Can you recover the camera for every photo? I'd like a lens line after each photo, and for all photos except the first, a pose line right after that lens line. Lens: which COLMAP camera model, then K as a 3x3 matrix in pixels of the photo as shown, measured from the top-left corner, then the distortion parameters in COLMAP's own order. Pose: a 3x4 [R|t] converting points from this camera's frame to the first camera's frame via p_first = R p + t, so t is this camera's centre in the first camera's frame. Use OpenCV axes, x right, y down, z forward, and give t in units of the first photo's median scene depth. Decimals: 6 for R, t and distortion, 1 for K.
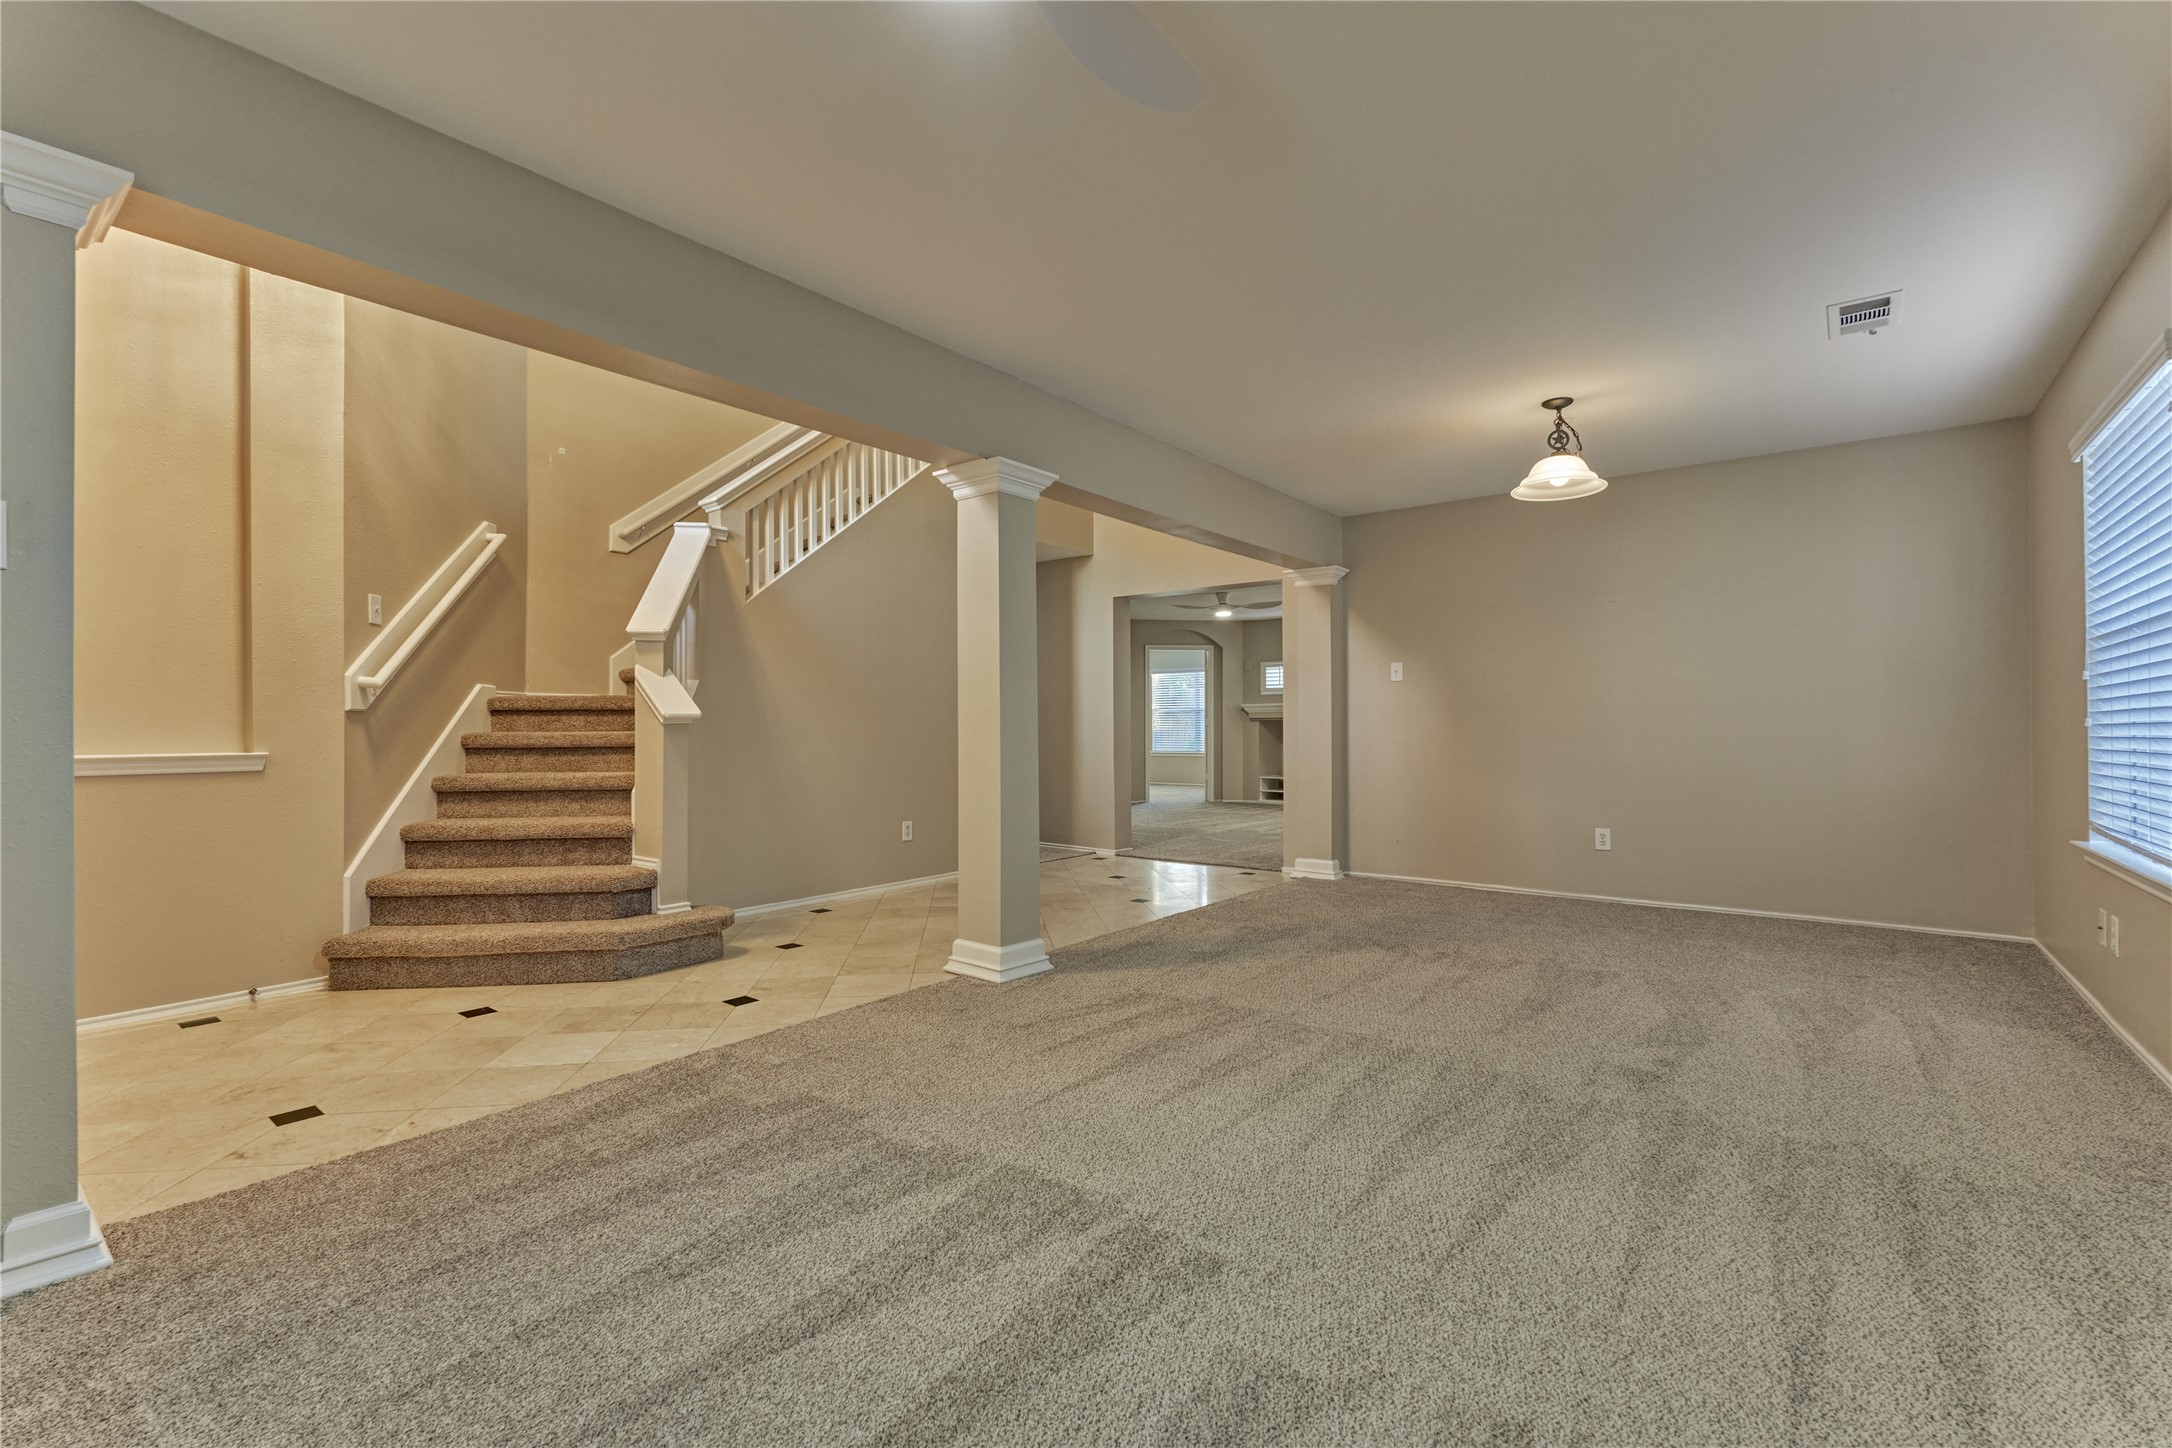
lens RADIAL K [[953.6, 0, 1083.9], [0, 953.6, 718.1], [0, 0, 1]] dist [-0.010244, 0.000387]
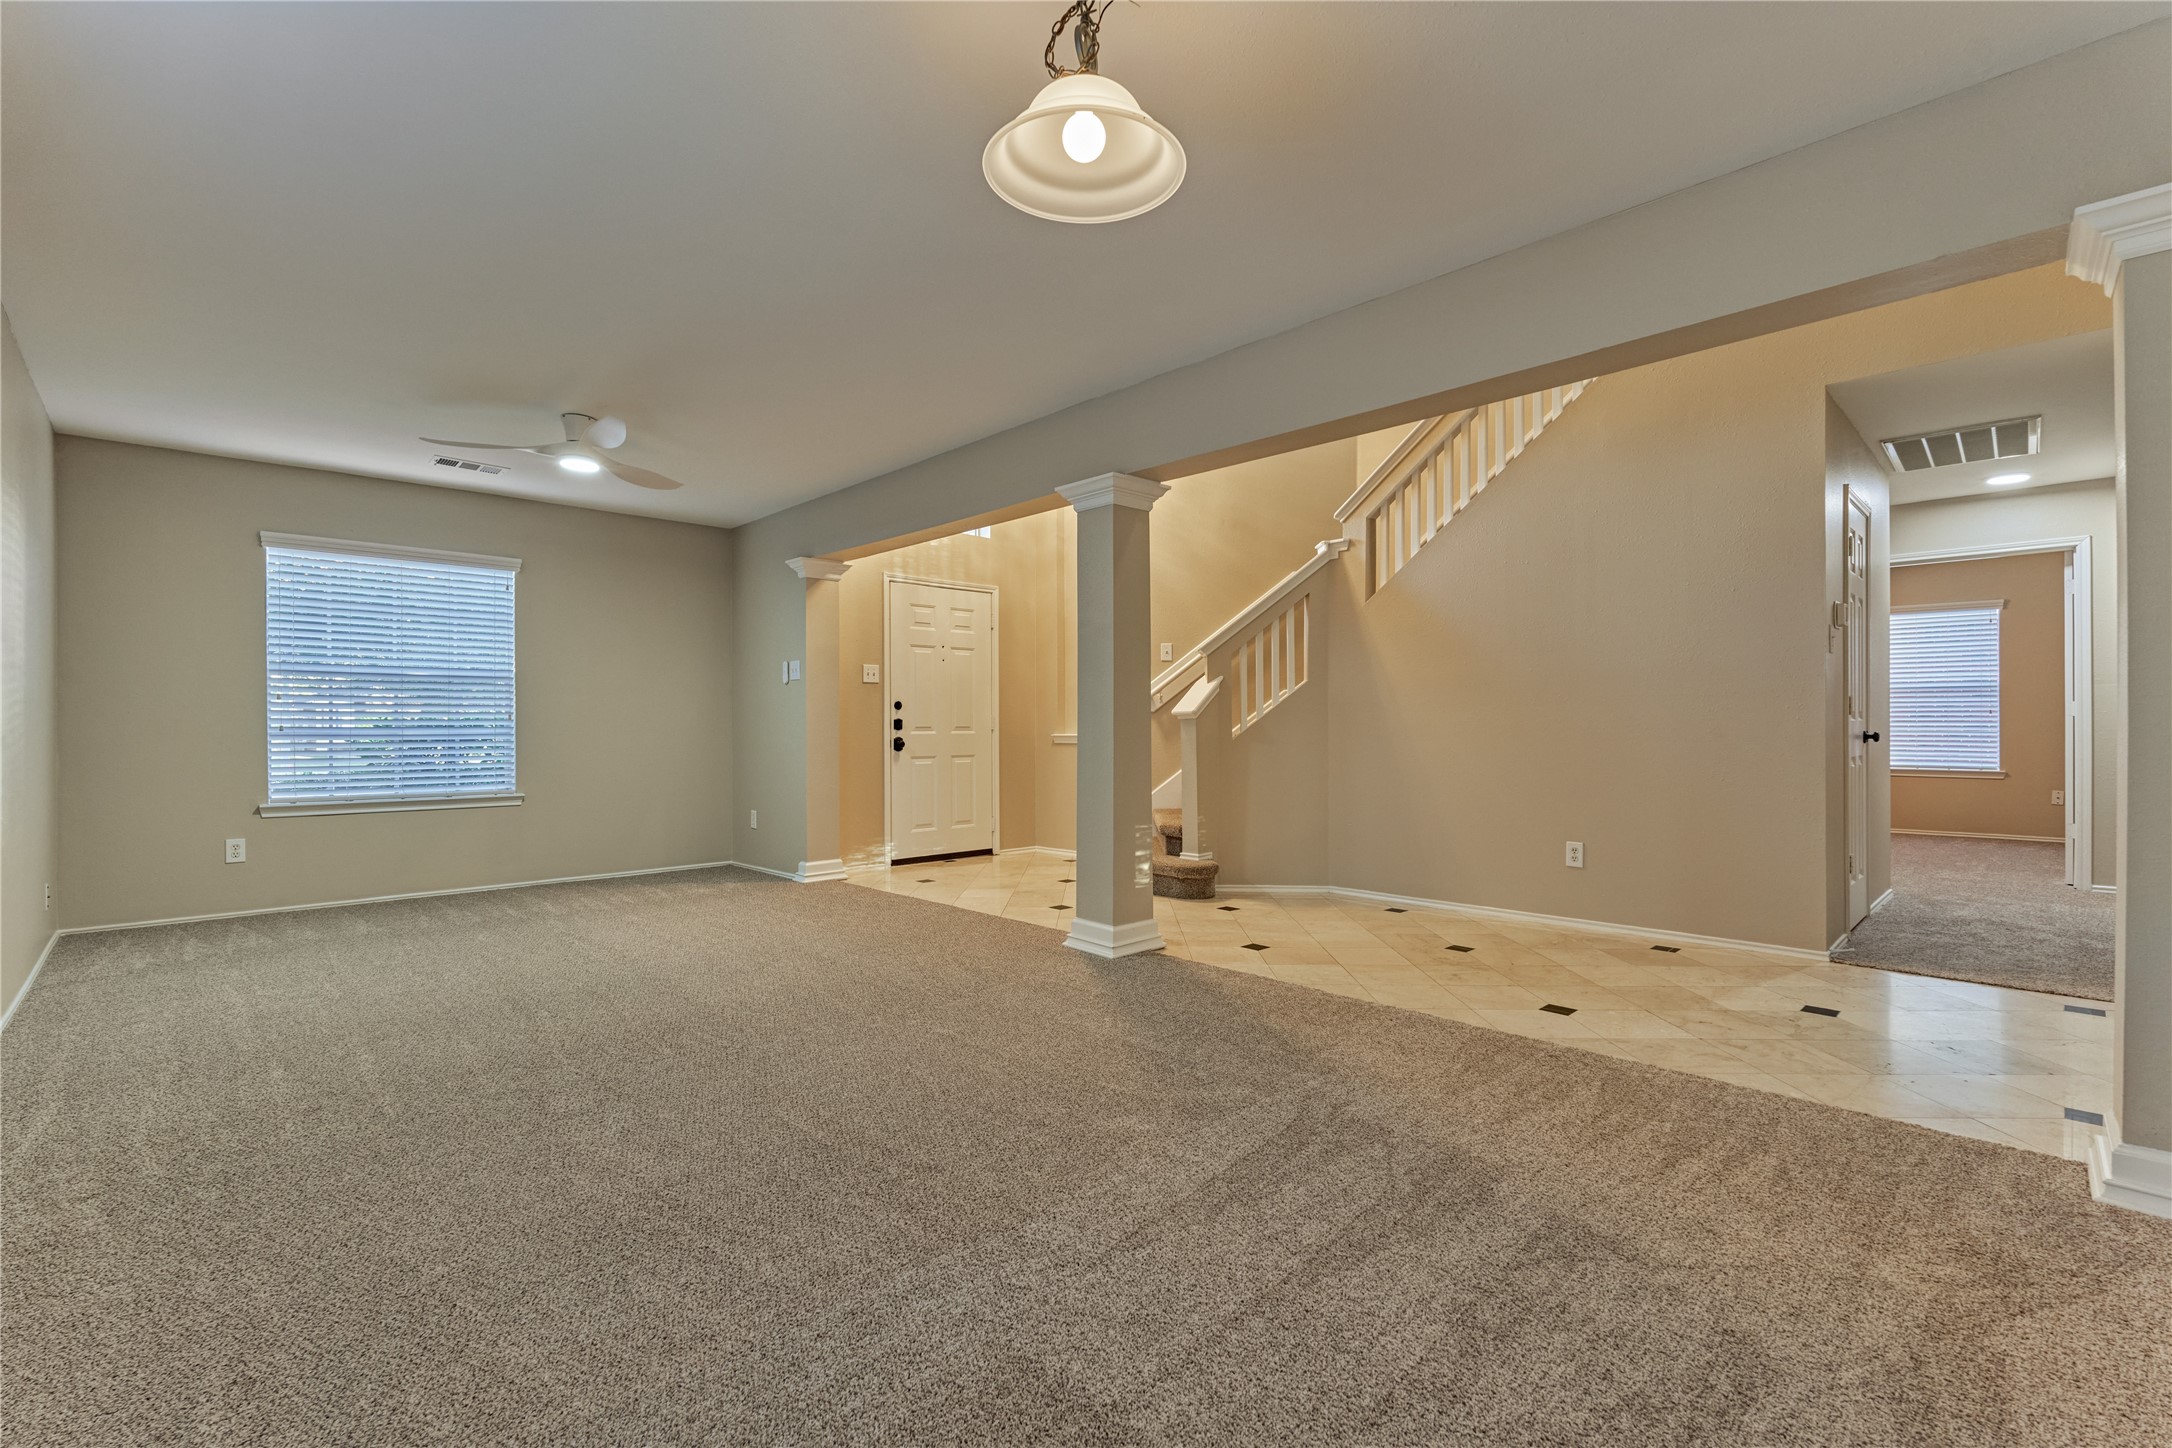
lens RADIAL K [[935.1, 0, 1086.0], [0, 935.1, 724.0], [0, 0, 1]] dist [-0.004847, 0.000130]
pose [[-0.145925, 0.017264, -0.989145, 0.623921], [0.013937, 0.999784, 0.015394, -0.001354], [0.989197, -0.011539, -0.146134, 0.720445]]
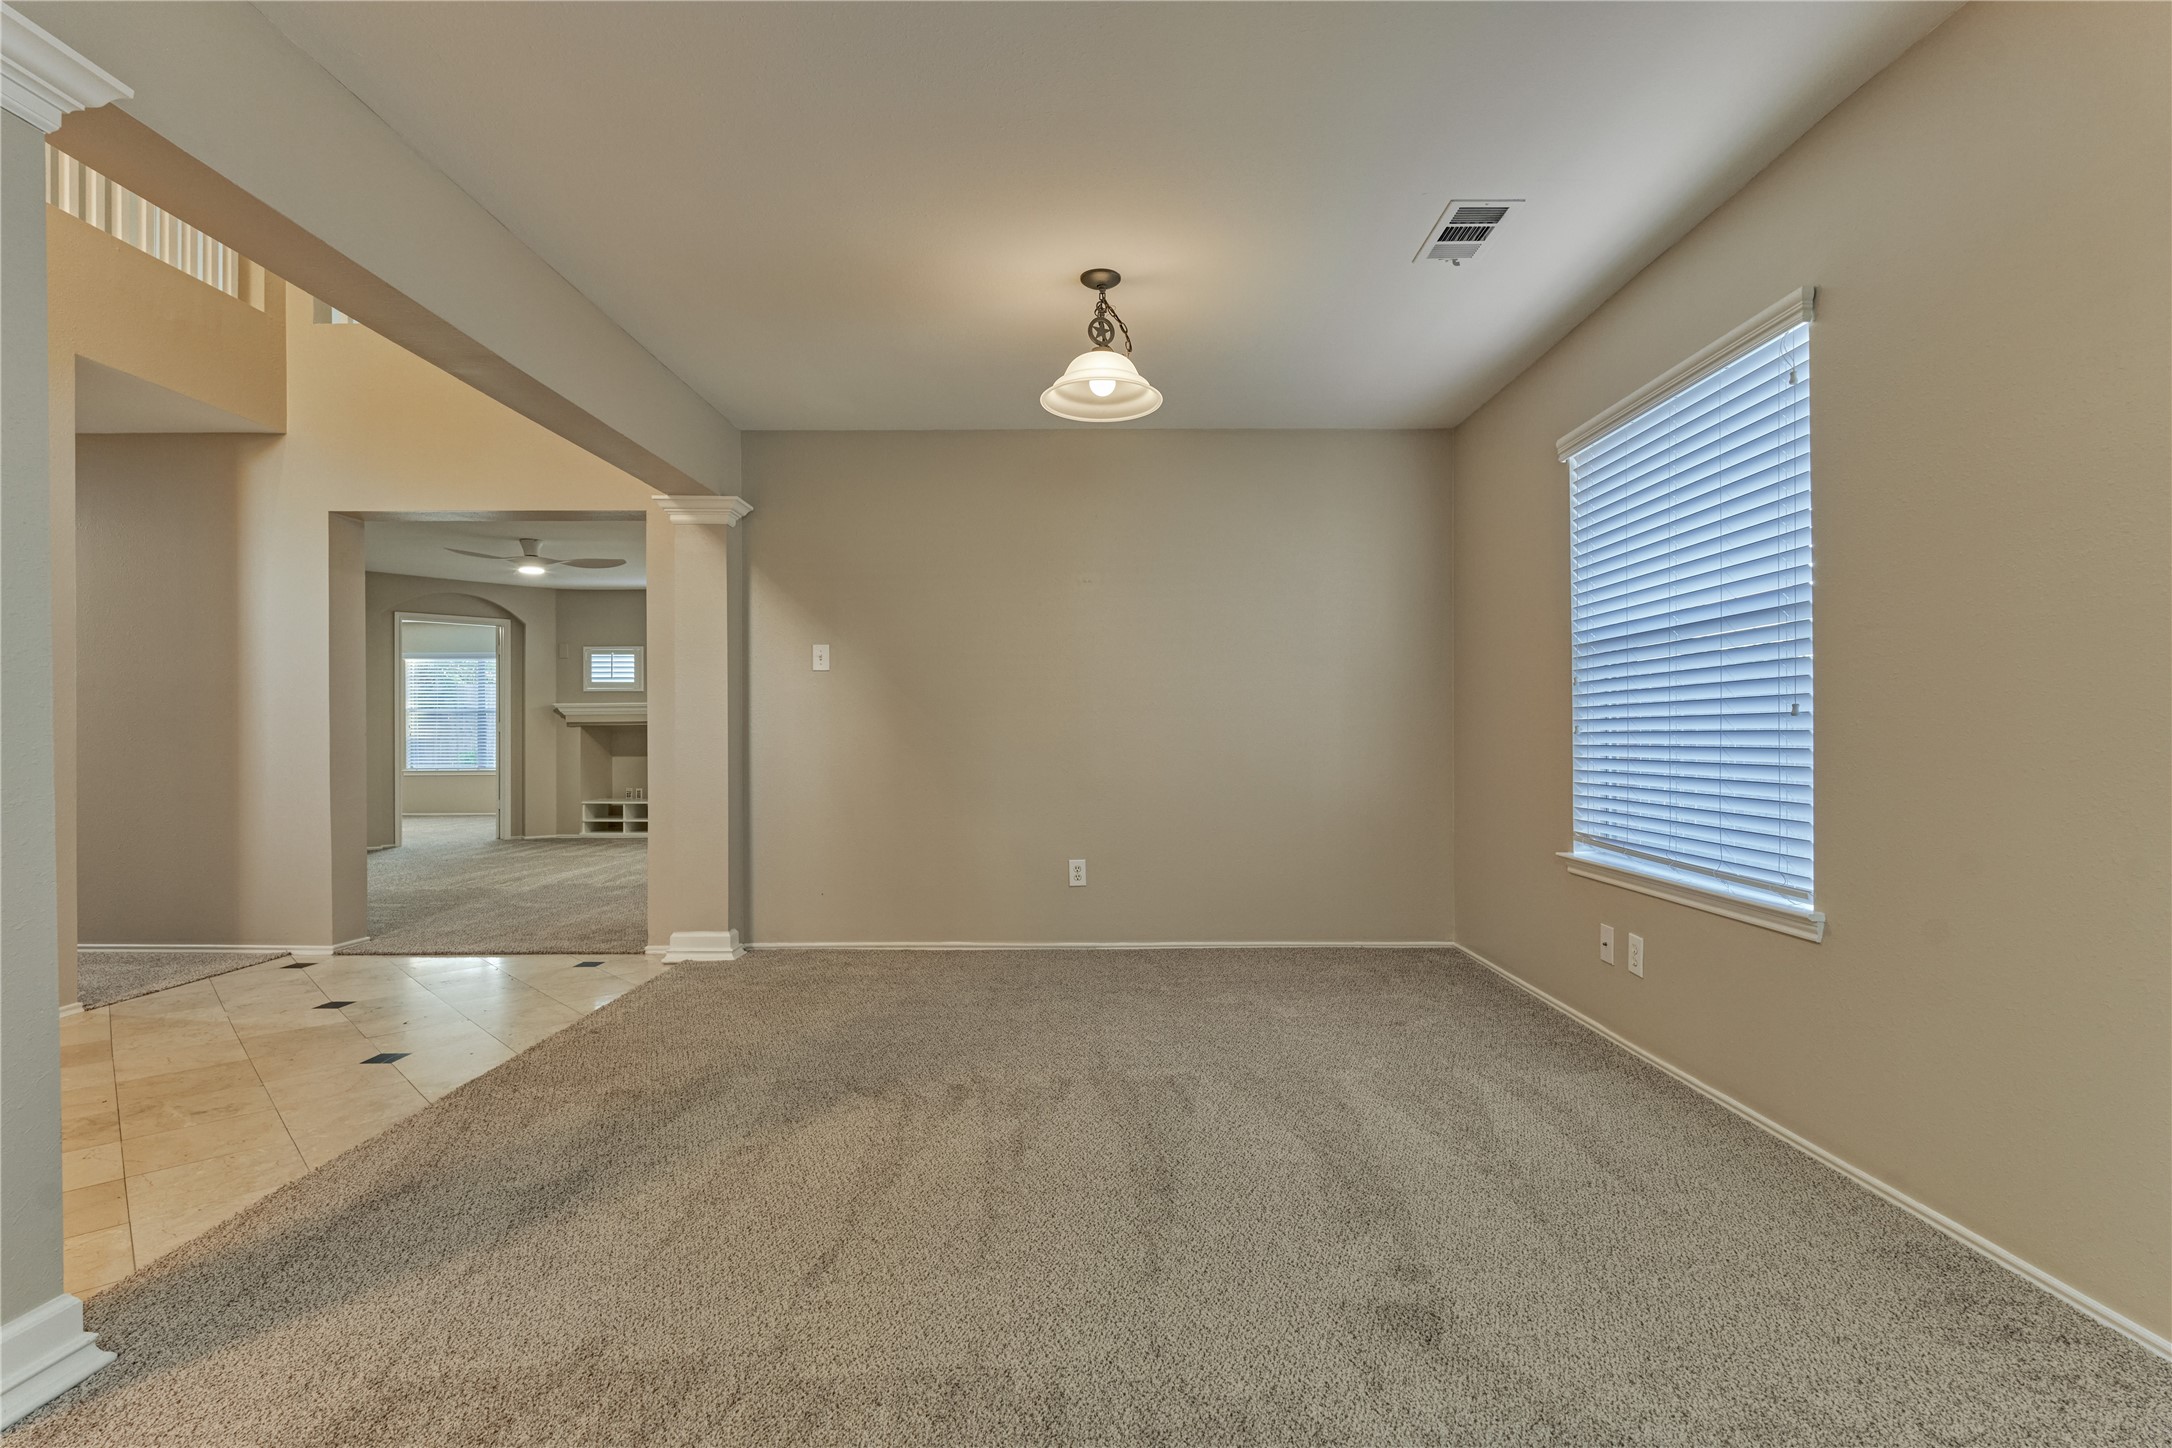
lens RADIAL K [[1011.1, 0, 1097.1], [0, 1011.1, 737.6], [0, 0, 1]] dist [-0.000748, -0.004626]
pose [[0.781917, -0.000987, 0.623382, 0.016664], [-0.006616, 0.999929, 0.009881, 0.002547], [-0.623348, -0.011851, 0.781855, 0.275522]]
